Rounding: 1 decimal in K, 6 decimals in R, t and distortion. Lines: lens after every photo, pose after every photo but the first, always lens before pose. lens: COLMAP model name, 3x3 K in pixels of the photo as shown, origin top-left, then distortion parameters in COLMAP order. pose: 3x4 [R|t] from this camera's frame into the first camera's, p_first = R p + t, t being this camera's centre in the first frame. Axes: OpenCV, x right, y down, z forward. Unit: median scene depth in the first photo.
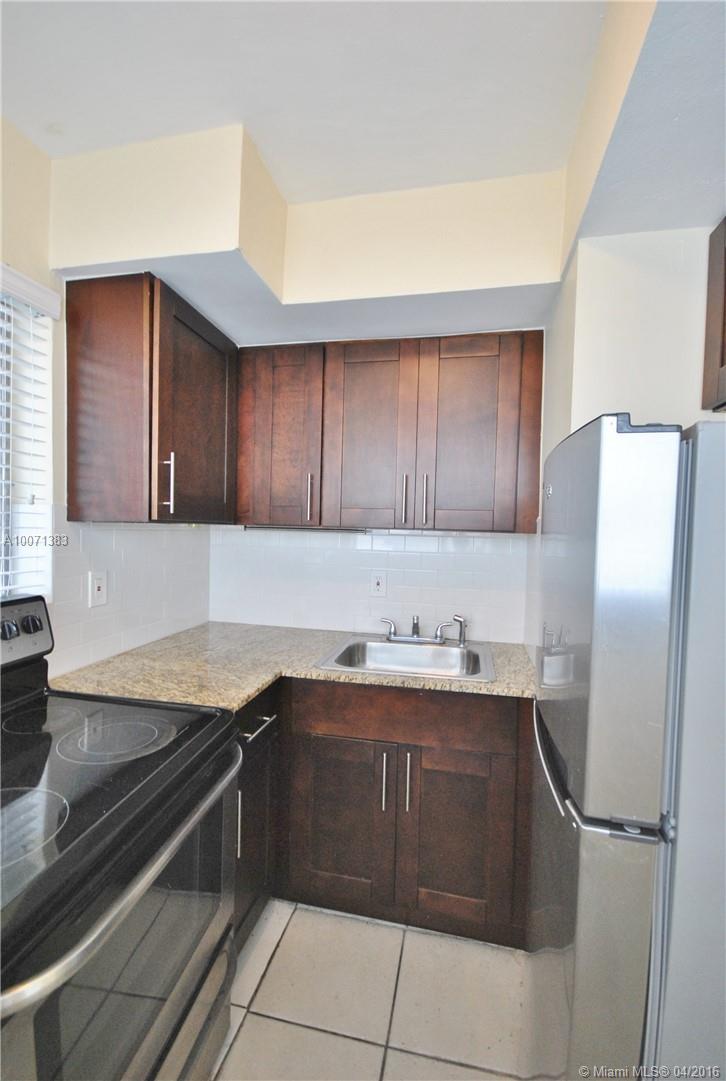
lens RADIAL K [[480.7, 0, 364.3], [0, 480.7, 542.8], [0, 0, 1]] dist [0.000567, -0.000057]
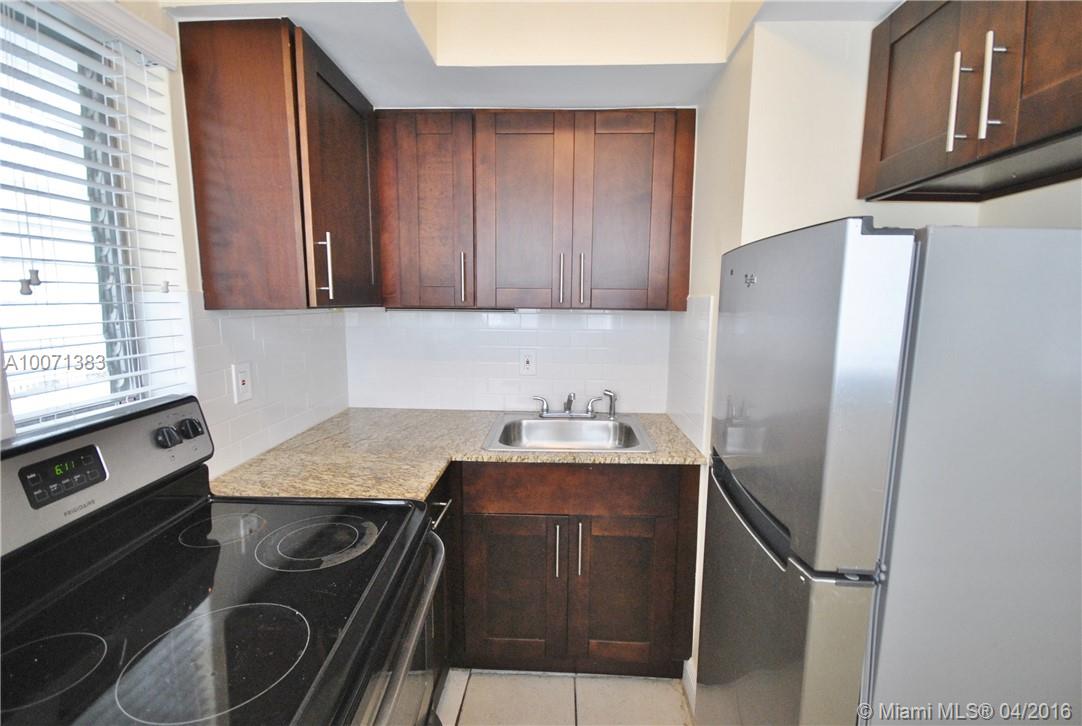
lens RADIAL K [[480.0, 0, 542.8], [0, 480.0, 362.0], [0, 0, 1]] dist [-0.000951, -0.000449]
pose [[0.984430, -0.039064, 0.171381, -0.154495], [0.021064, 0.994184, 0.105616, -0.028937], [-0.174510, -0.100362, 0.979527, 0.013260]]
